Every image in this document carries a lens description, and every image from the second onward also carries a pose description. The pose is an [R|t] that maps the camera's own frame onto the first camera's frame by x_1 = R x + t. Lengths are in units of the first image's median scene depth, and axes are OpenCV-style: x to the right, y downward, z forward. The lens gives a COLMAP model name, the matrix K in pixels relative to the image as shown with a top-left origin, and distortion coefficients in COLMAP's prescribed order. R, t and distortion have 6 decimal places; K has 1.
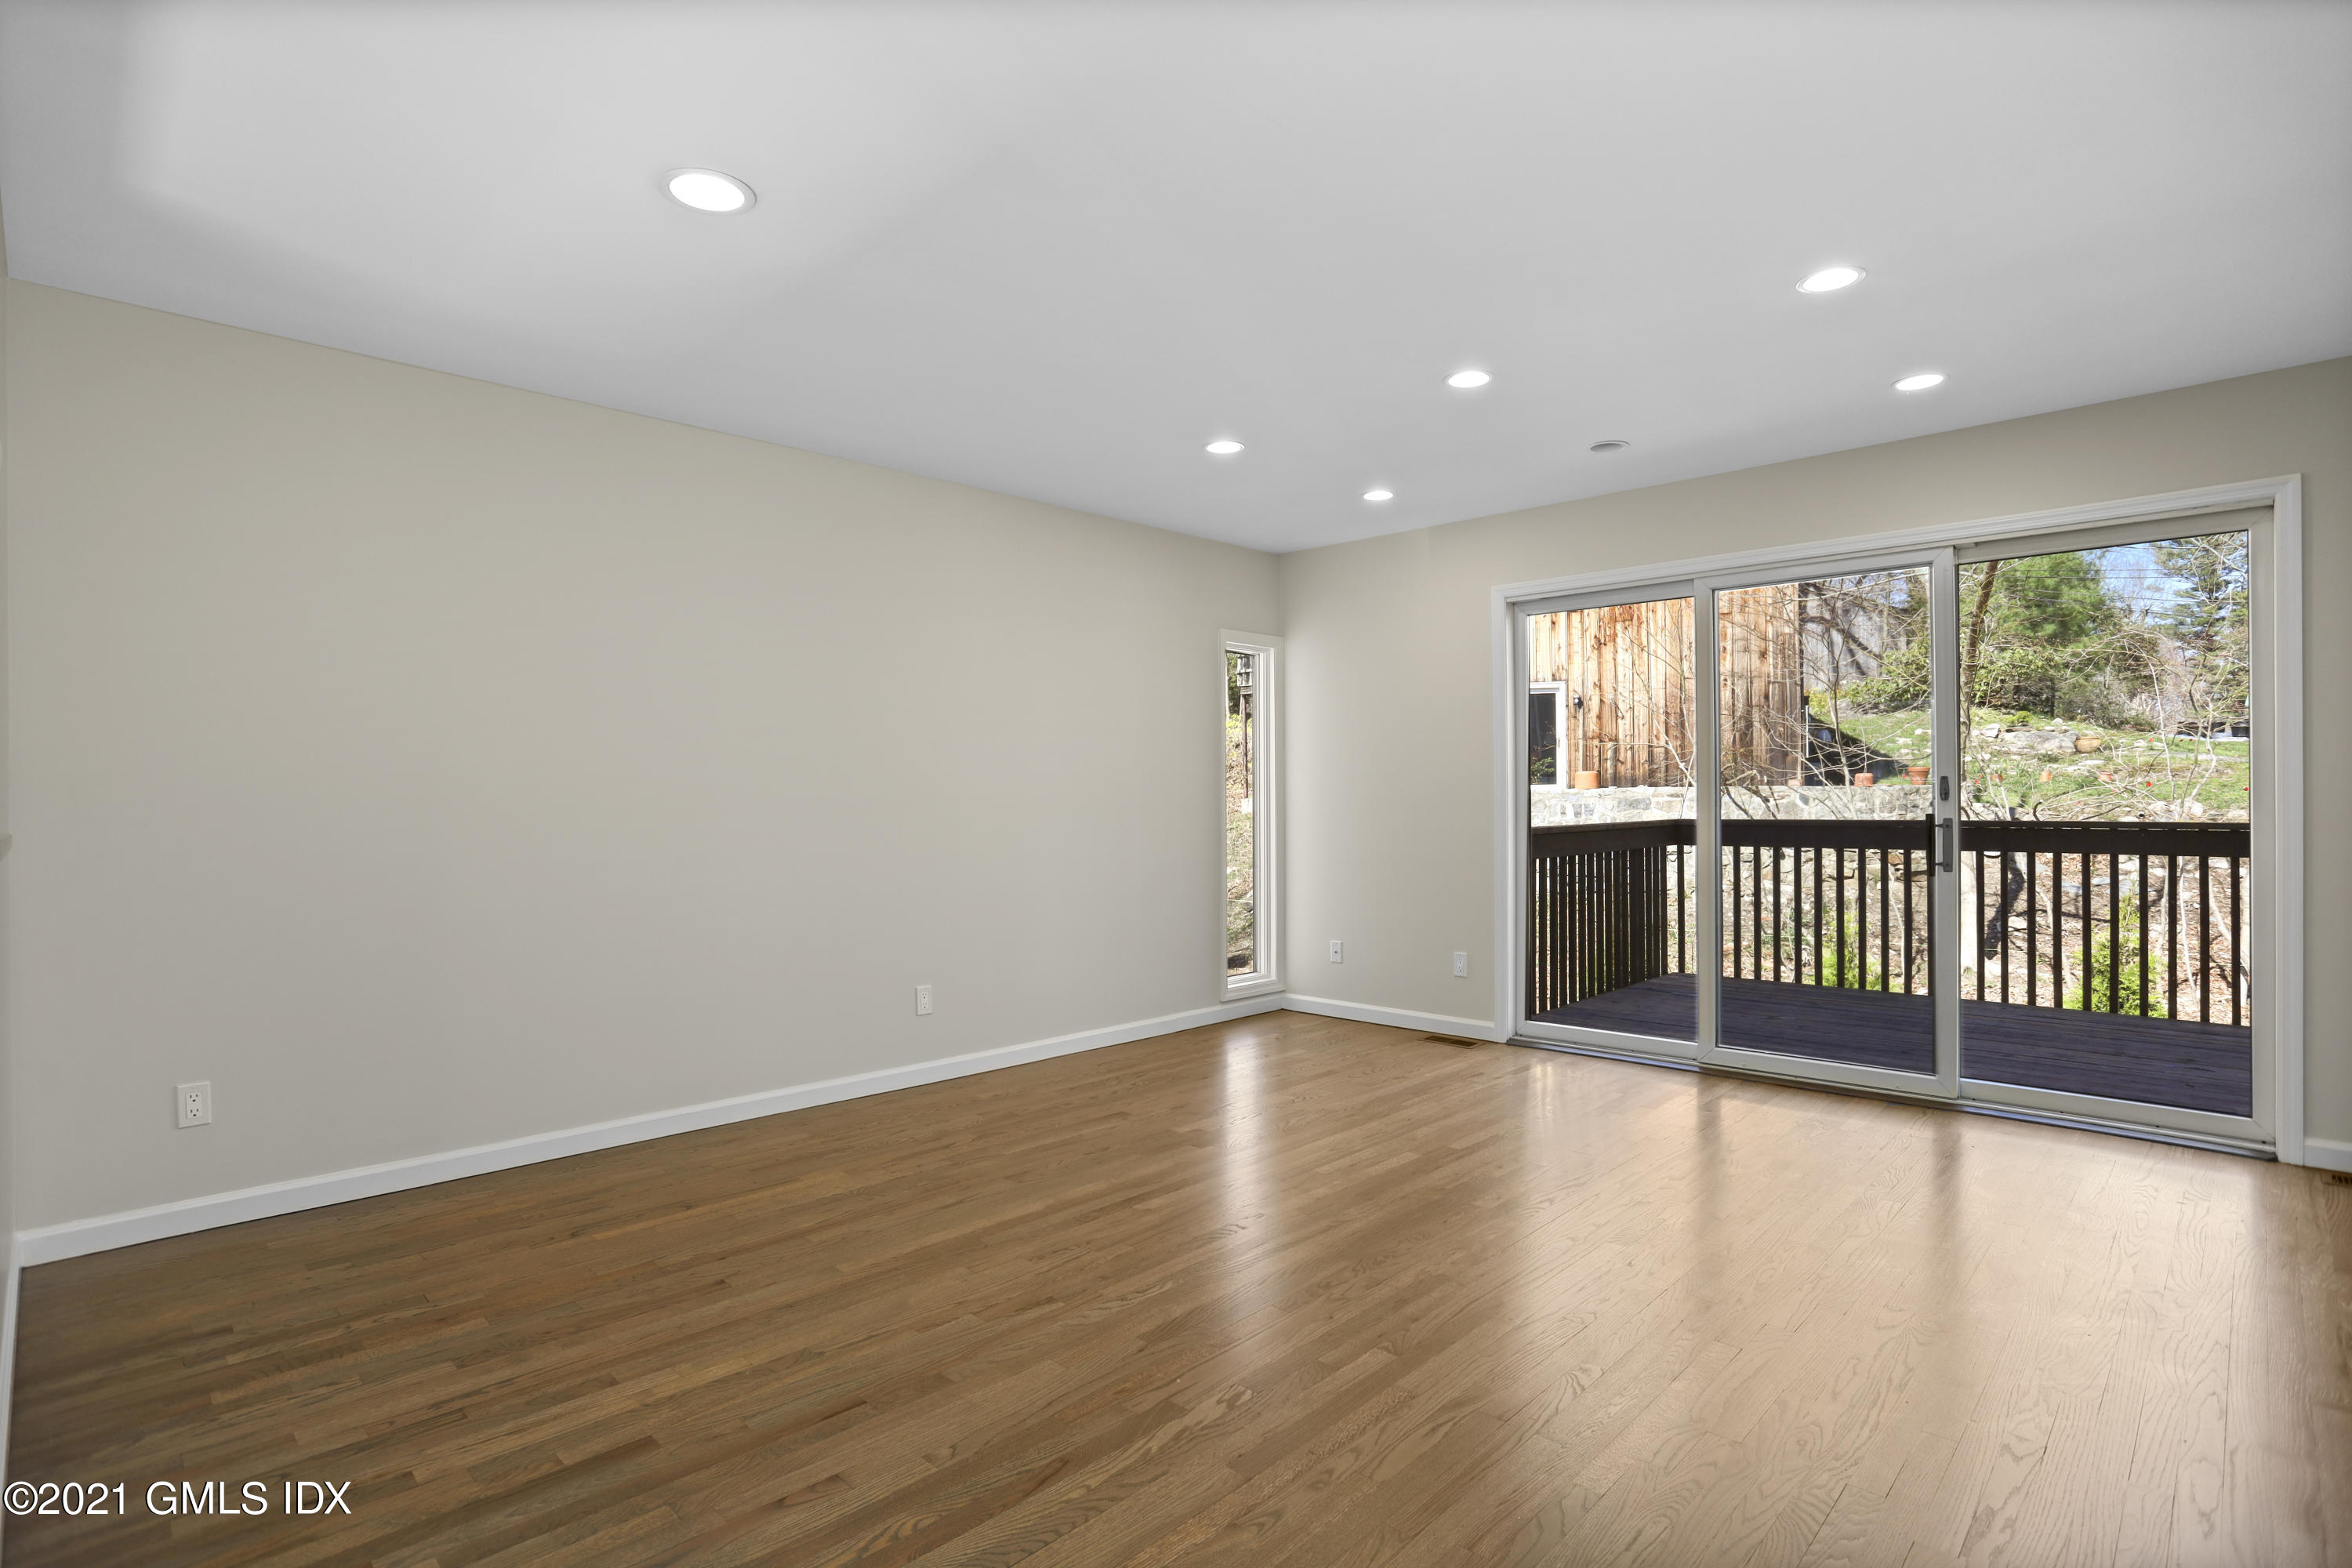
lens RADIAL K [[1151.9, 0, 1171.8], [0, 1151.9, 789.6], [0, 0, 1]] dist [-0.080115, 0.039901]
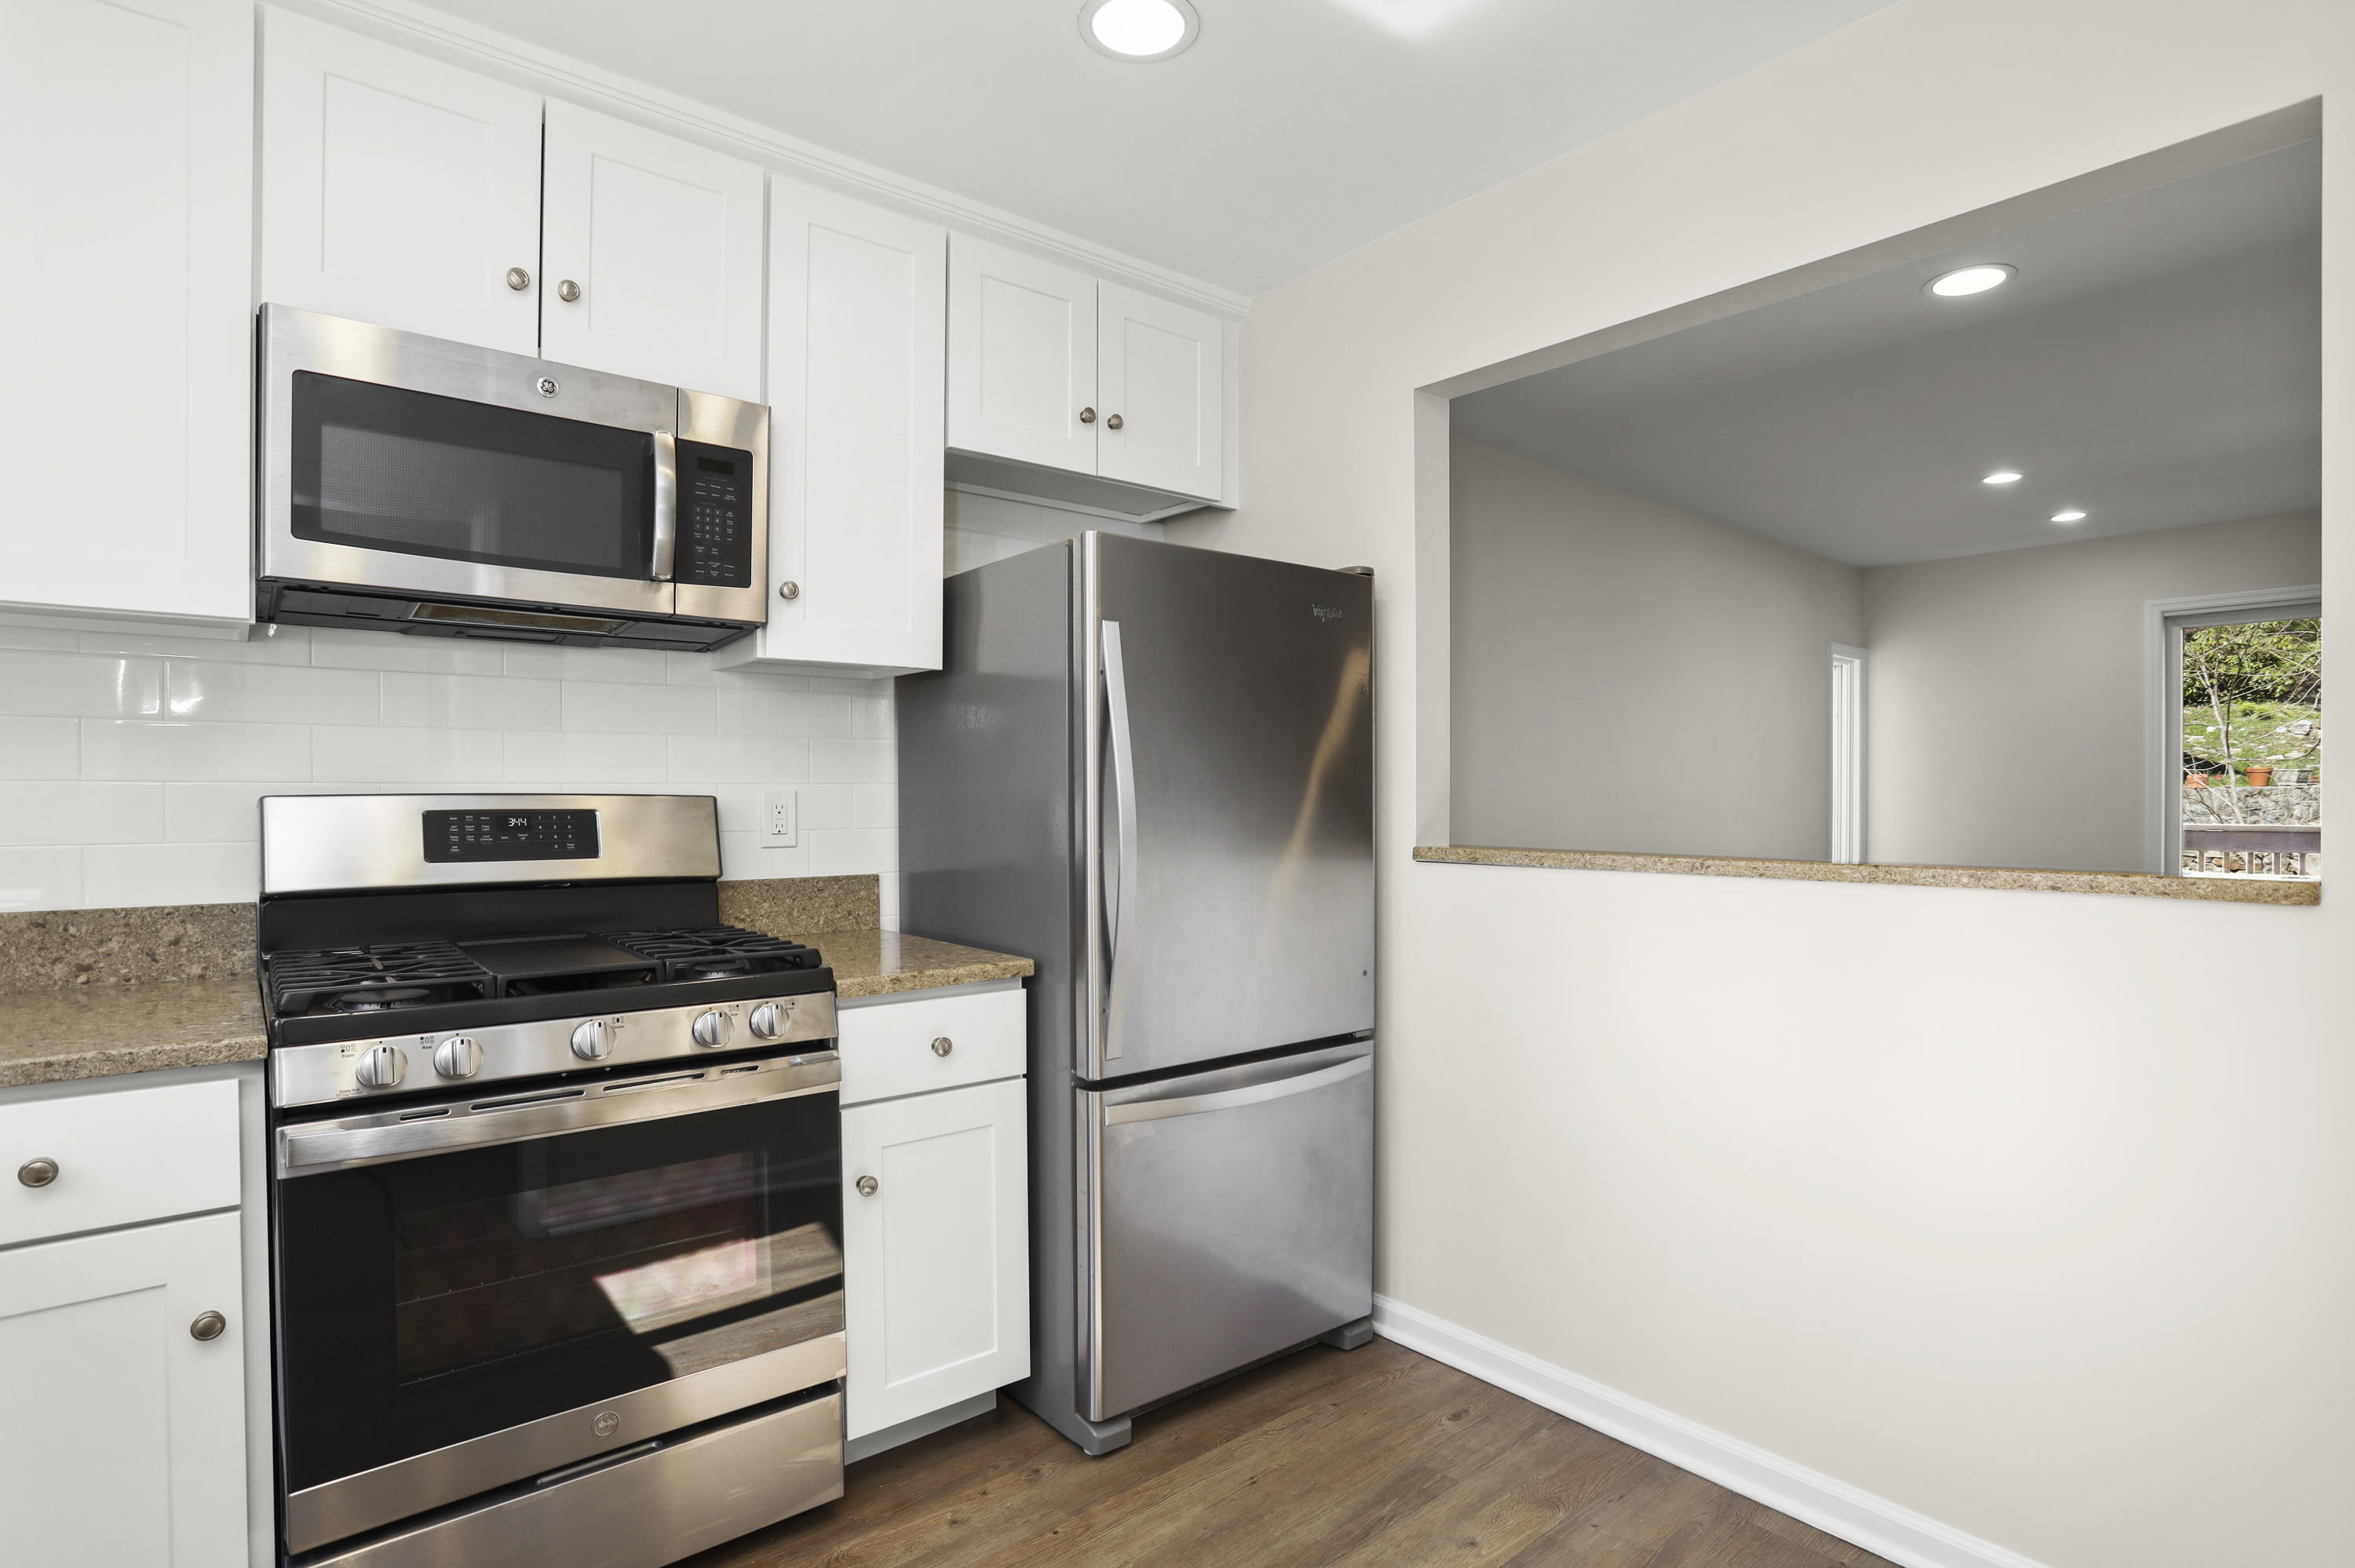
lens RADIAL K [[1153.4, 0, 1173.1], [0, 1153.4, 783.4], [0, 0, 1]] dist [-0.080811, 0.033349]
pose [[0.994384, 0.000865, -0.105830, -0.685737], [-0.001165, 0.999995, -0.002777, -0.012882], [0.105827, 0.002885, 0.994380, -0.132067]]
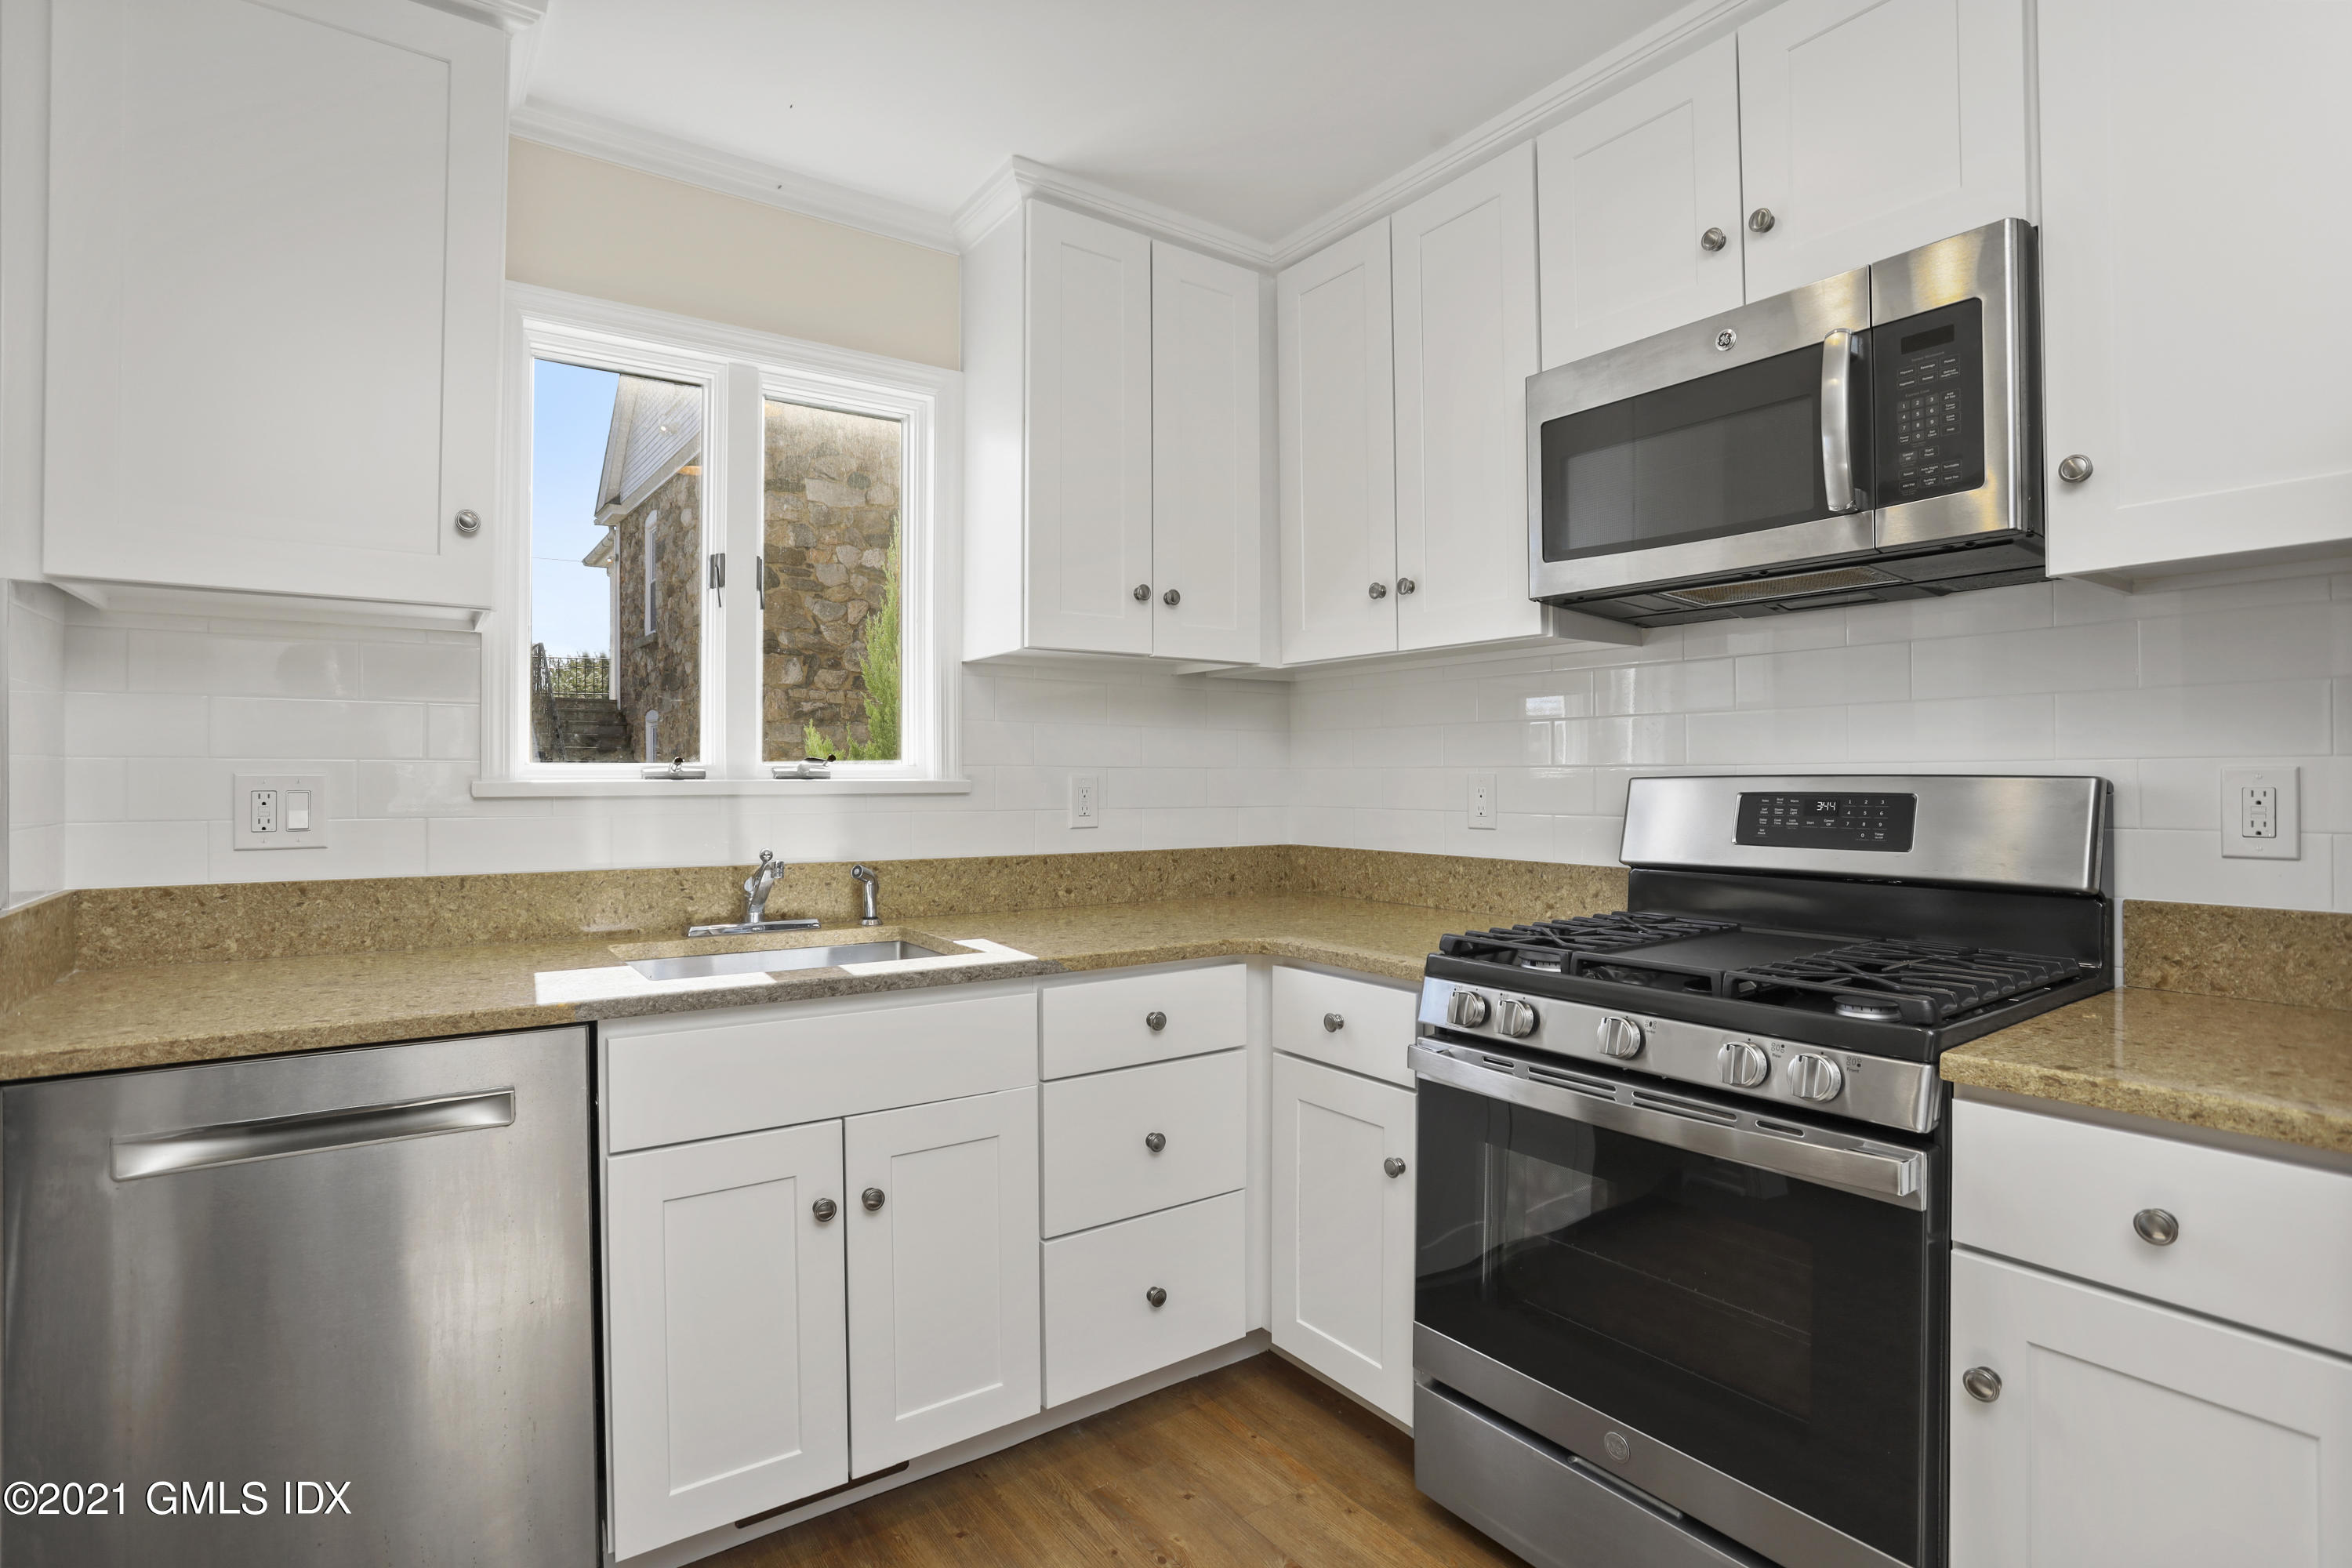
lens RADIAL K [[1152.1, 0, 1171.6], [0, 1152.1, 783.4], [0, 0, 1]] dist [-0.080811, 0.033349]
pose [[-0.172631, 0.008926, -0.984946, -0.520230], [0.011944, 0.999904, 0.006968, -0.012254], [0.984914, -0.010562, -0.172722, 0.182393]]
